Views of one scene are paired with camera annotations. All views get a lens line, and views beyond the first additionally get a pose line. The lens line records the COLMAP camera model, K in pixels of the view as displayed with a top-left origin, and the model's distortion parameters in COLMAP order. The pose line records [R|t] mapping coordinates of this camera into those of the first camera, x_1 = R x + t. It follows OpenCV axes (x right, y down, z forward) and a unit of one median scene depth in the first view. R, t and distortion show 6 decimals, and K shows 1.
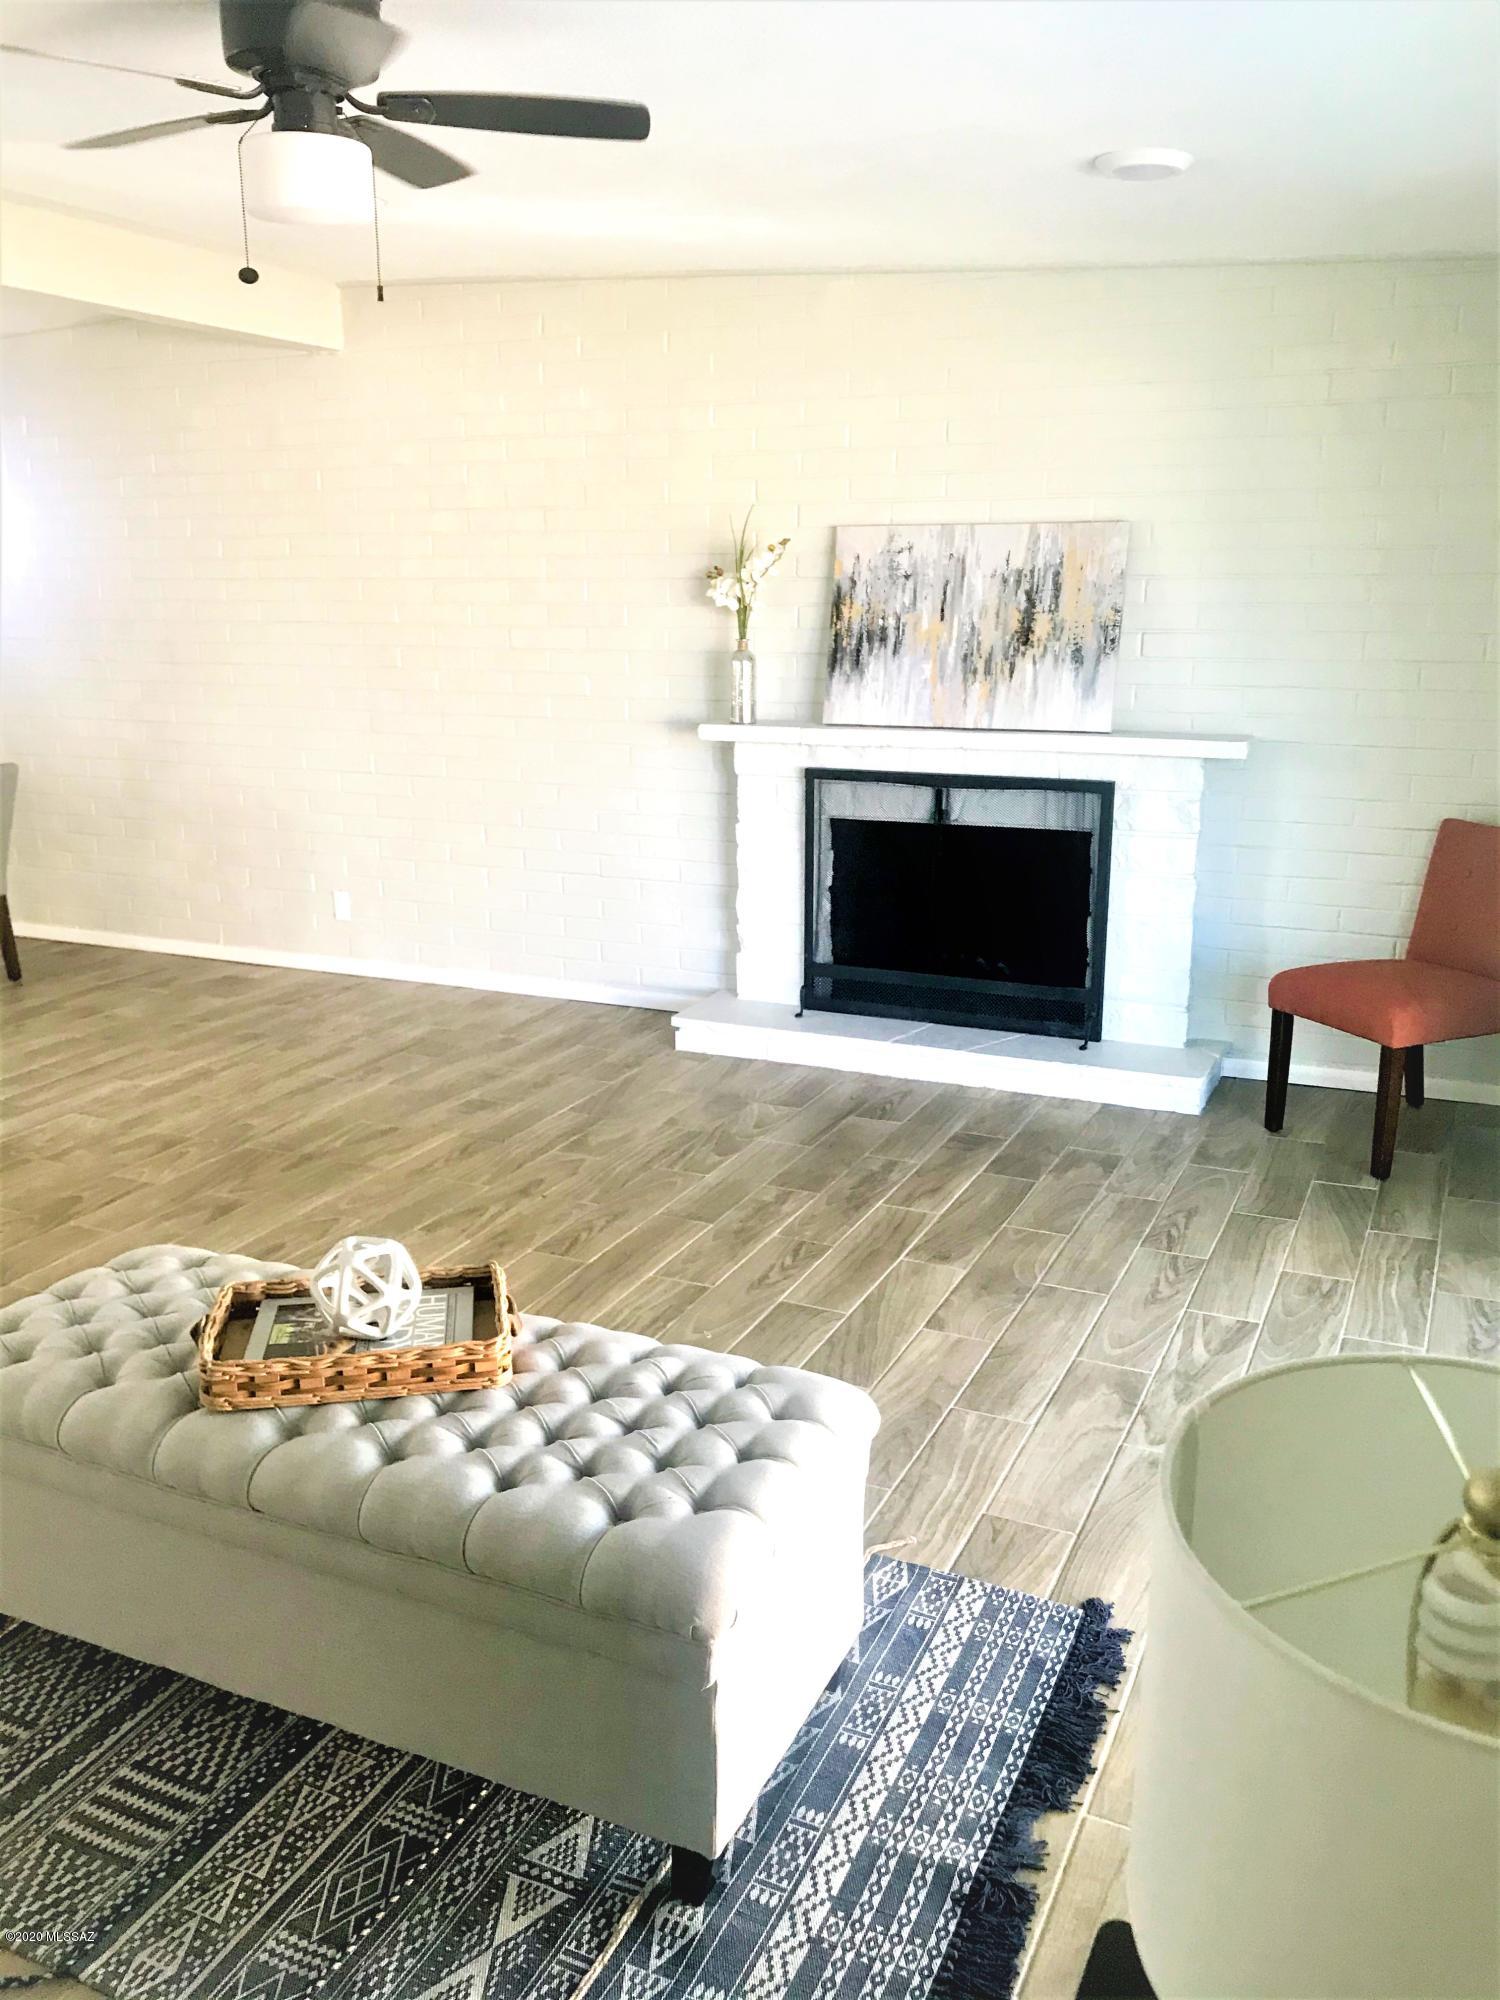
lens RADIAL K [[1654.0, 0, 716.3], [0, 1654.0, 978.3], [0, 0, 1]] dist [0.091702, -0.000823]
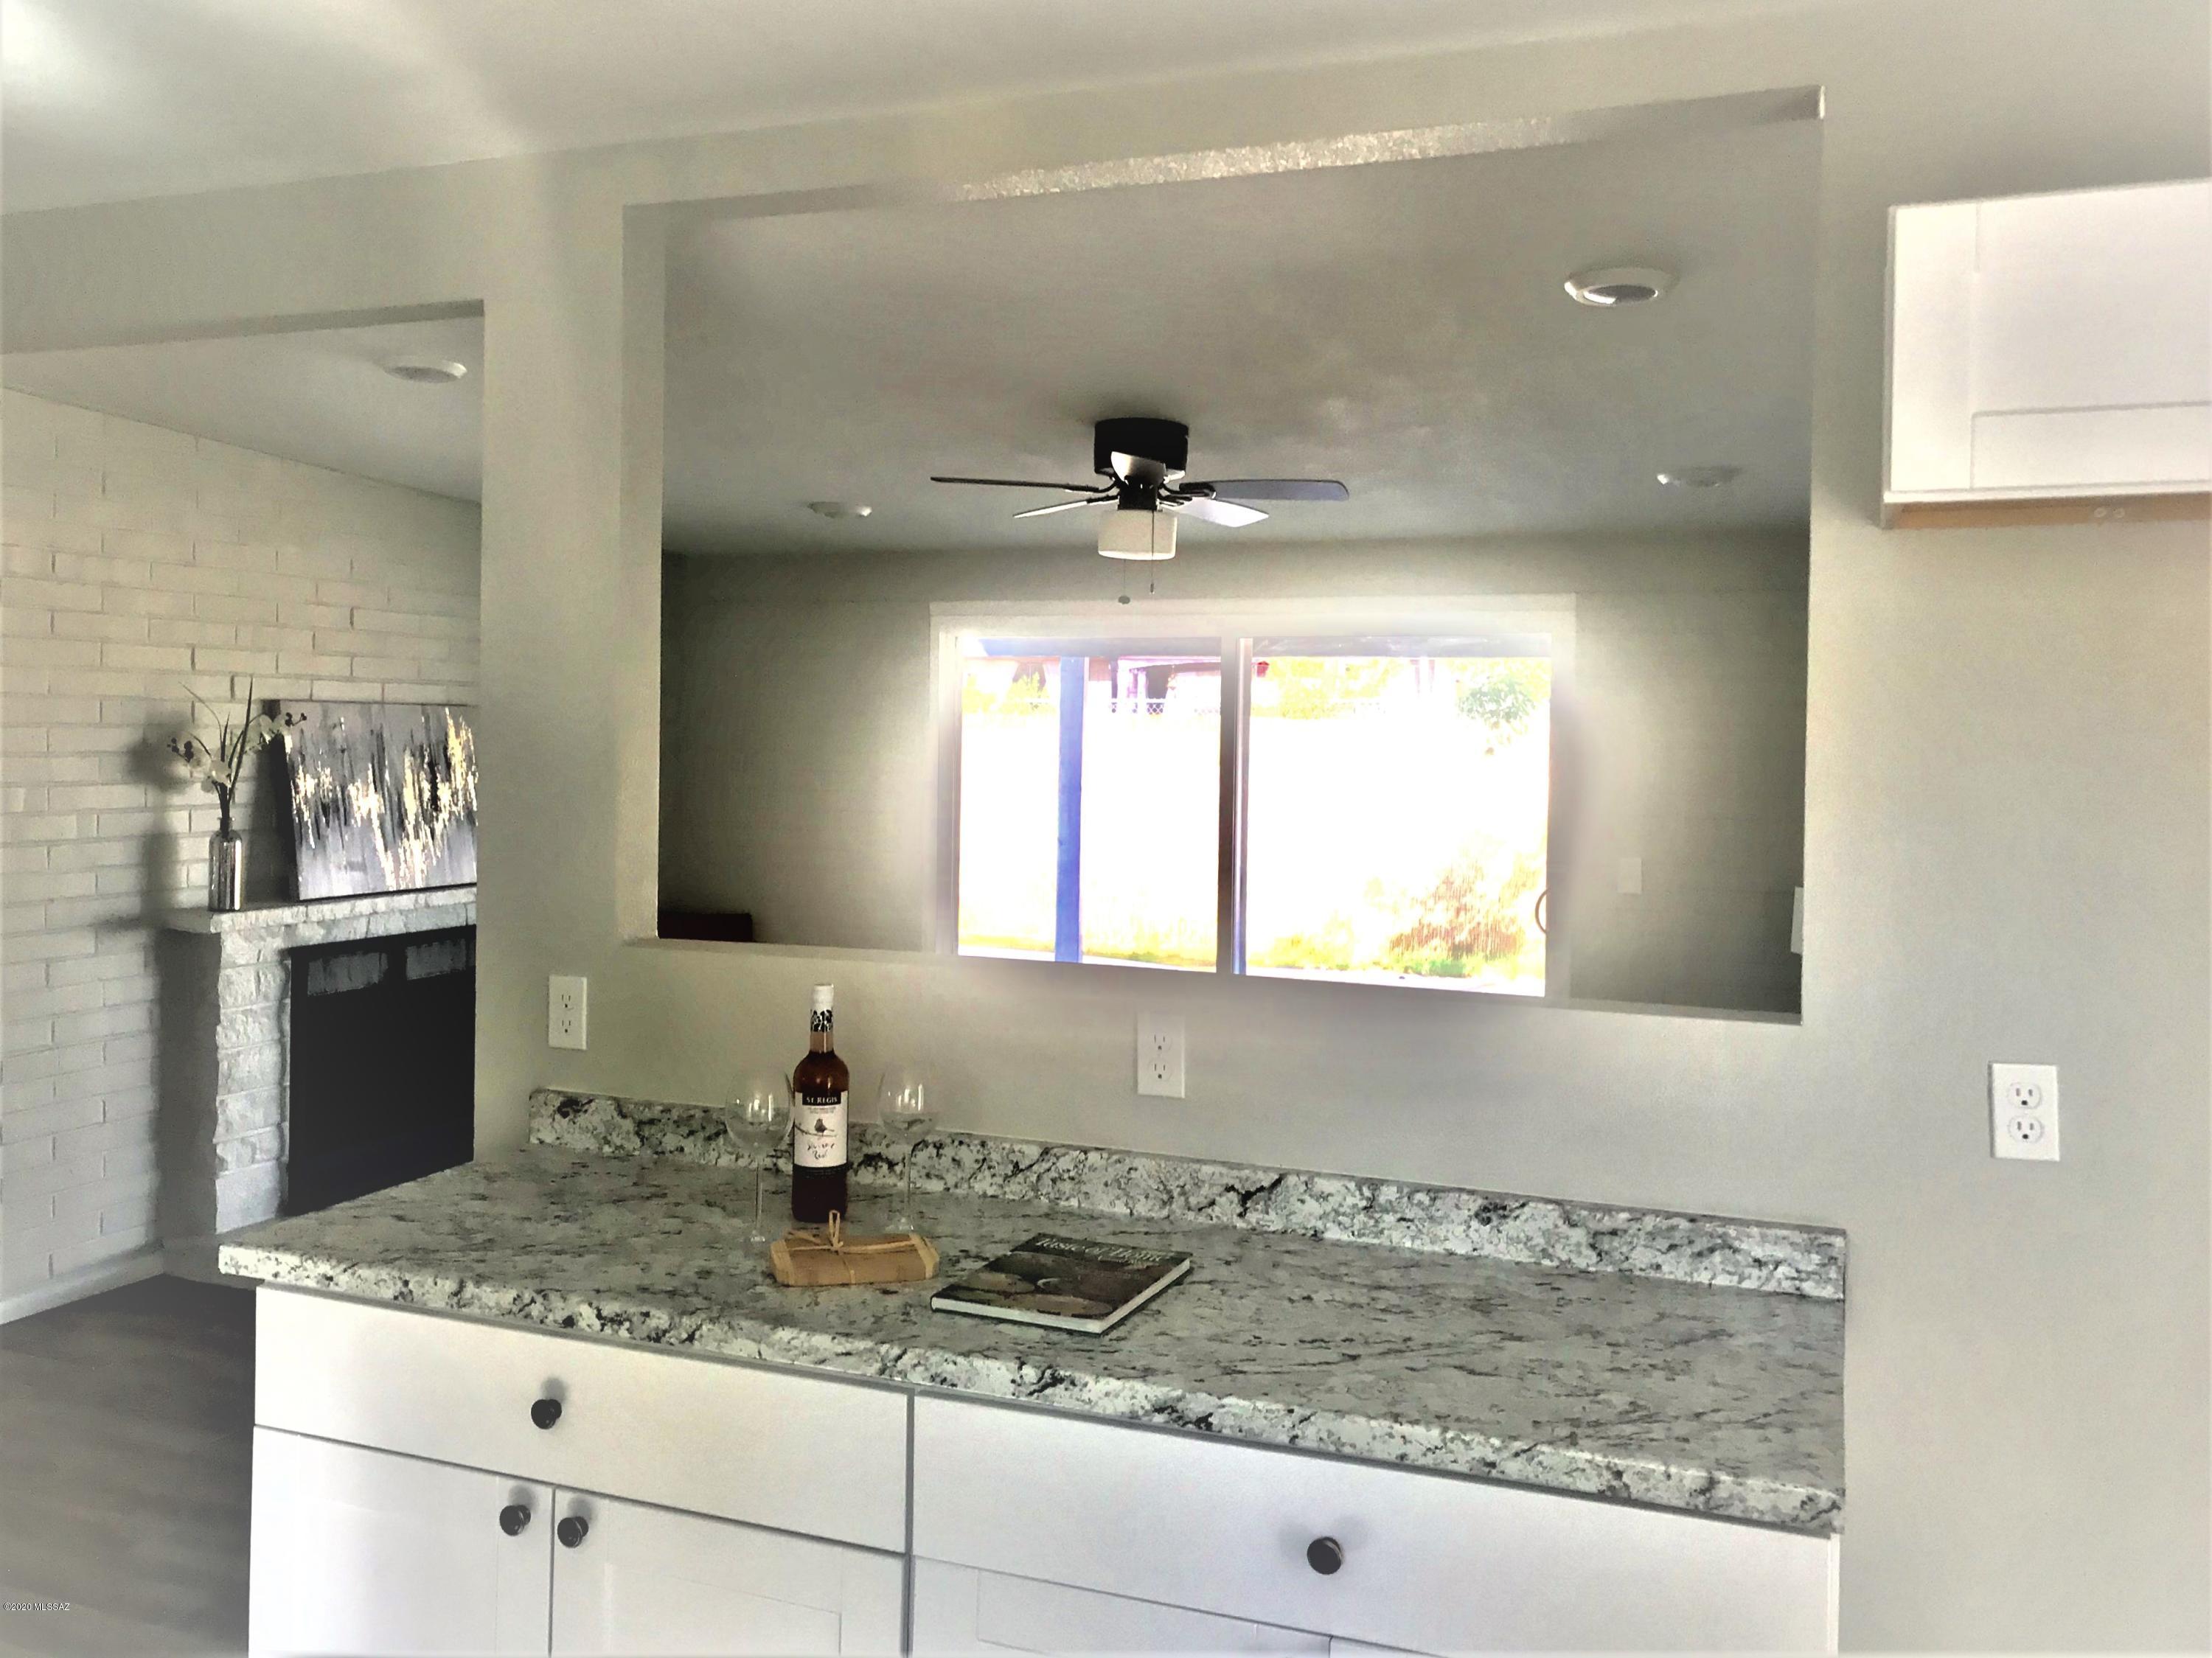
lens RADIAL K [[1945.4, 0, 1103.1], [0, 1945.4, 753.6], [0, 0, 1]] dist [0.002002, -0.004940]
pose [[-0.072987, -0.013129, 0.997246, -1.139240], [0.214275, 0.976356, 0.028536, -0.179569], [-0.974043, 0.215768, -0.068448, 0.649886]]
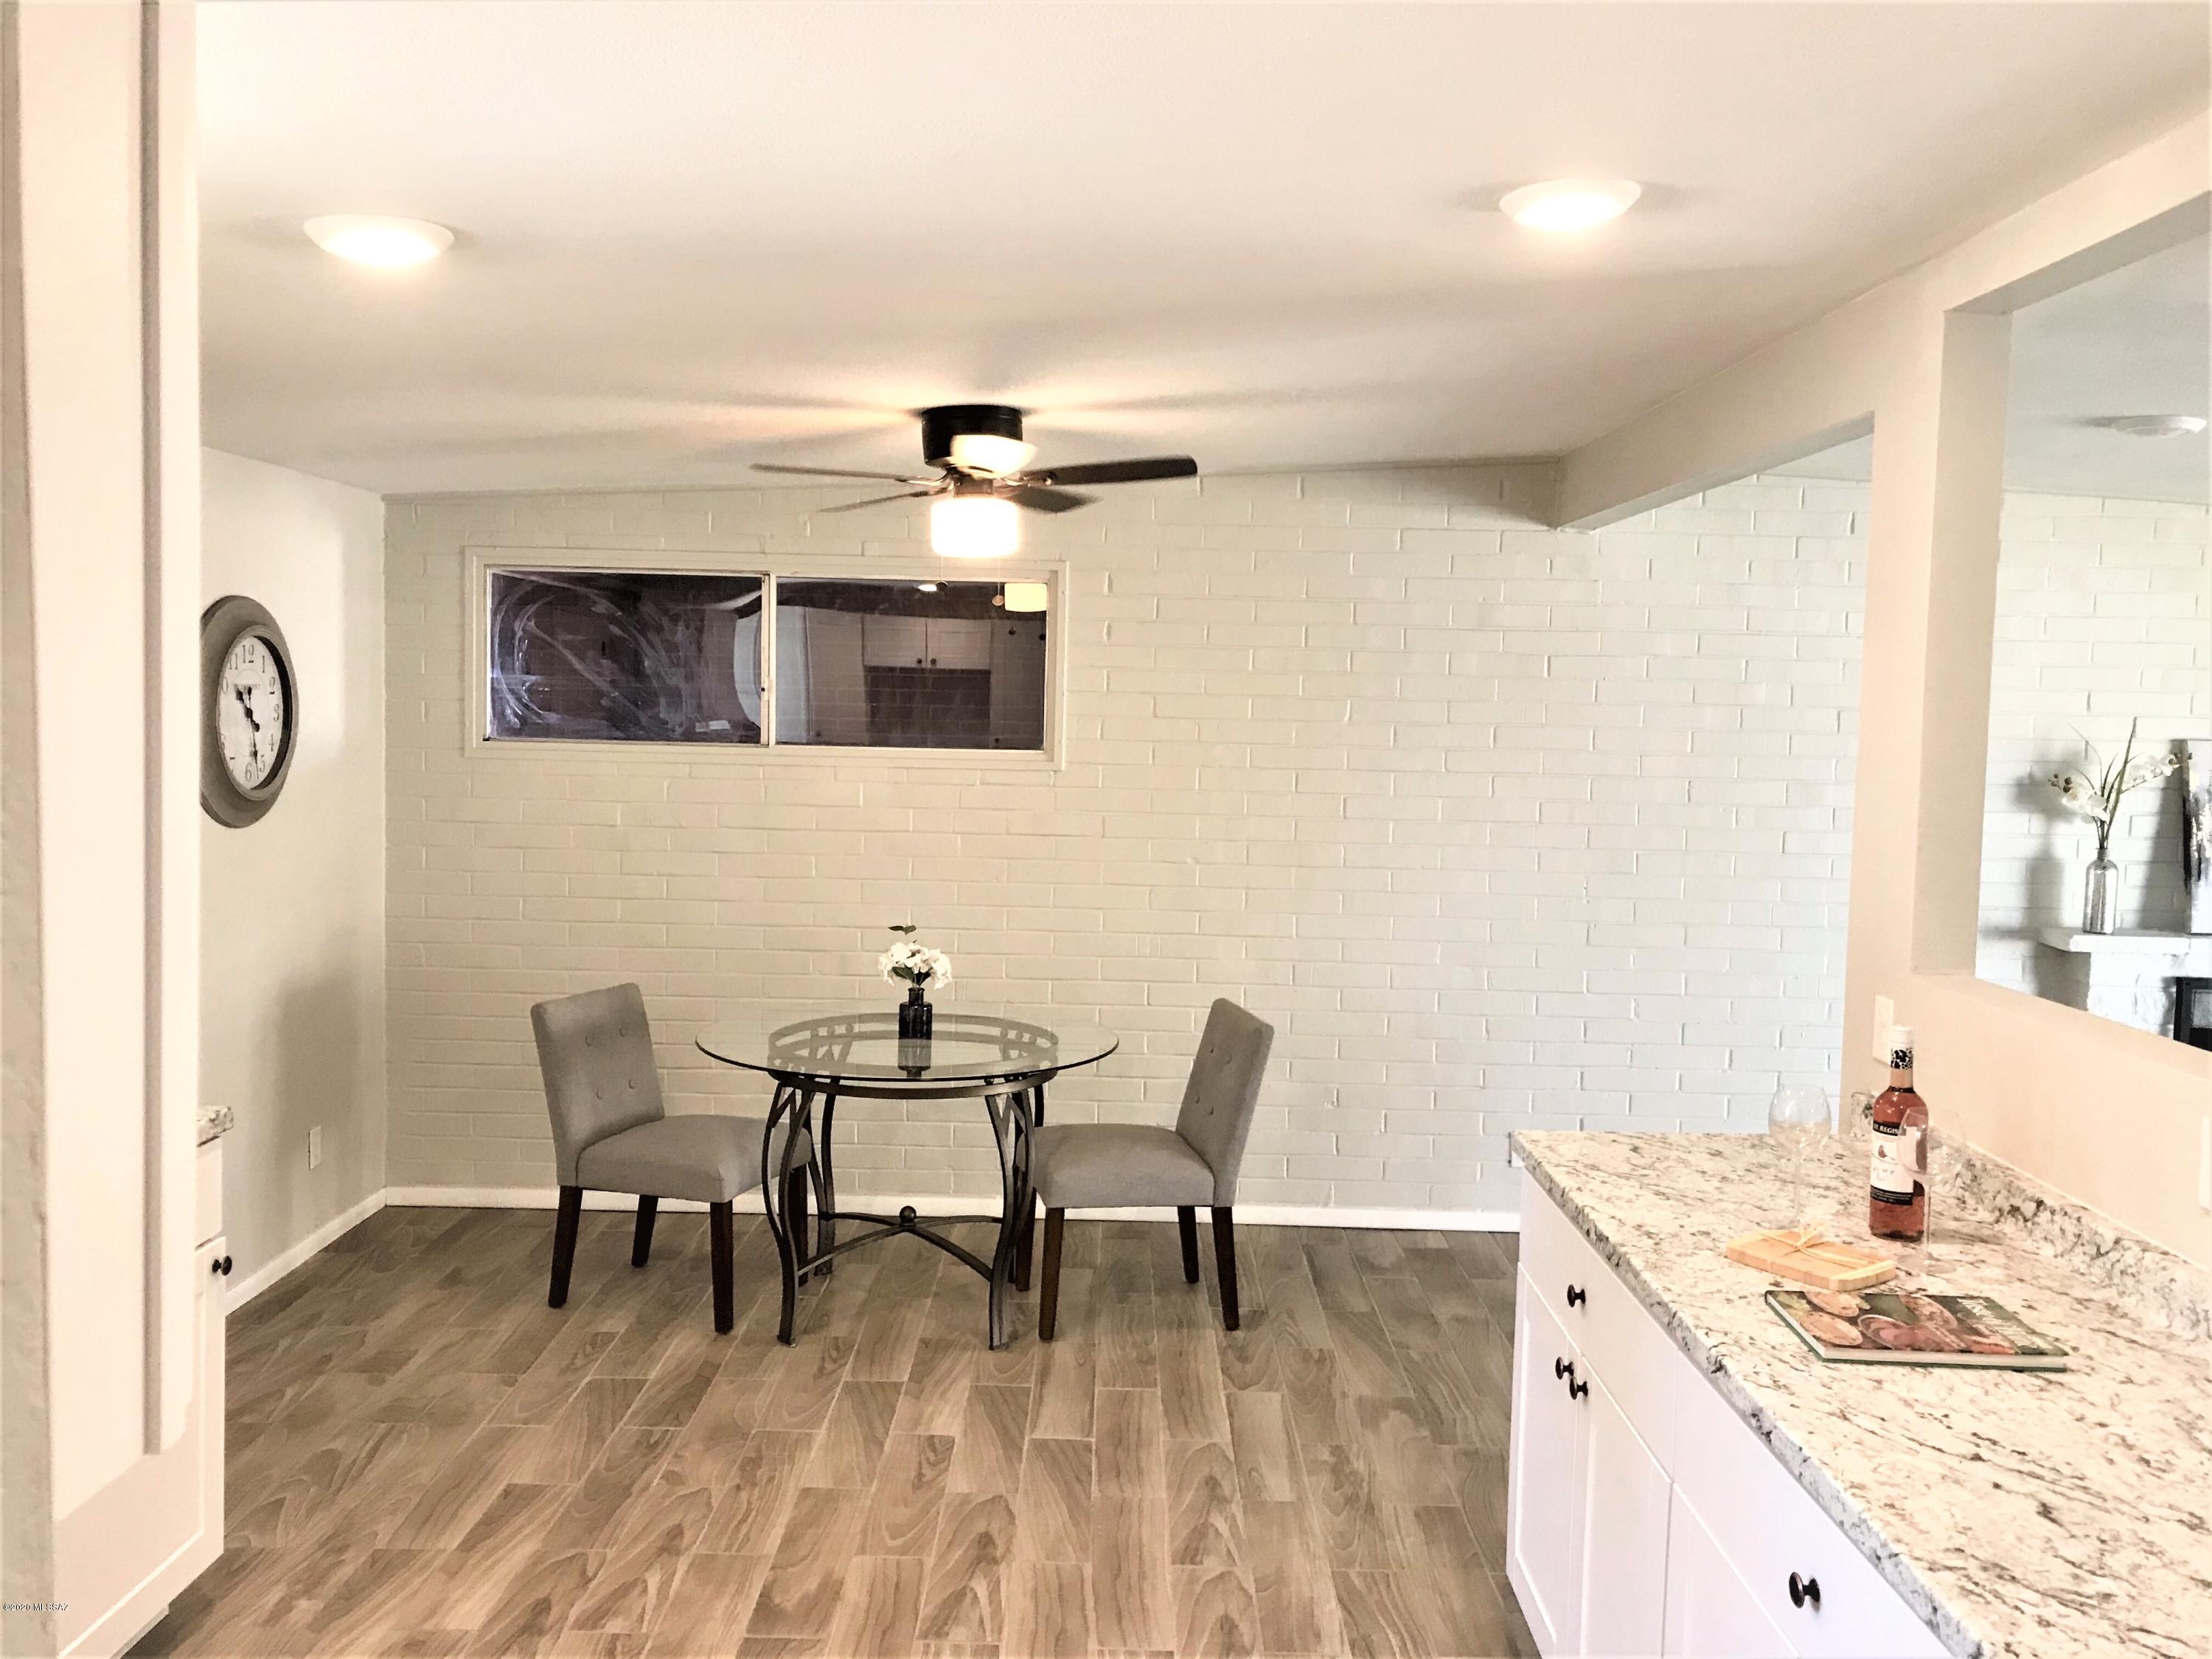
lens RADIAL K [[1877.6, 0, 1099.2], [0, 1877.6, 797.9], [0, 0, 1]] dist [0.036057, -0.002066]
pose [[0.904096, -0.002097, 0.427324, -1.062078], [0.074413, 0.985482, -0.152601, -0.115936], [-0.420800, 0.169764, 0.891127, 0.272547]]
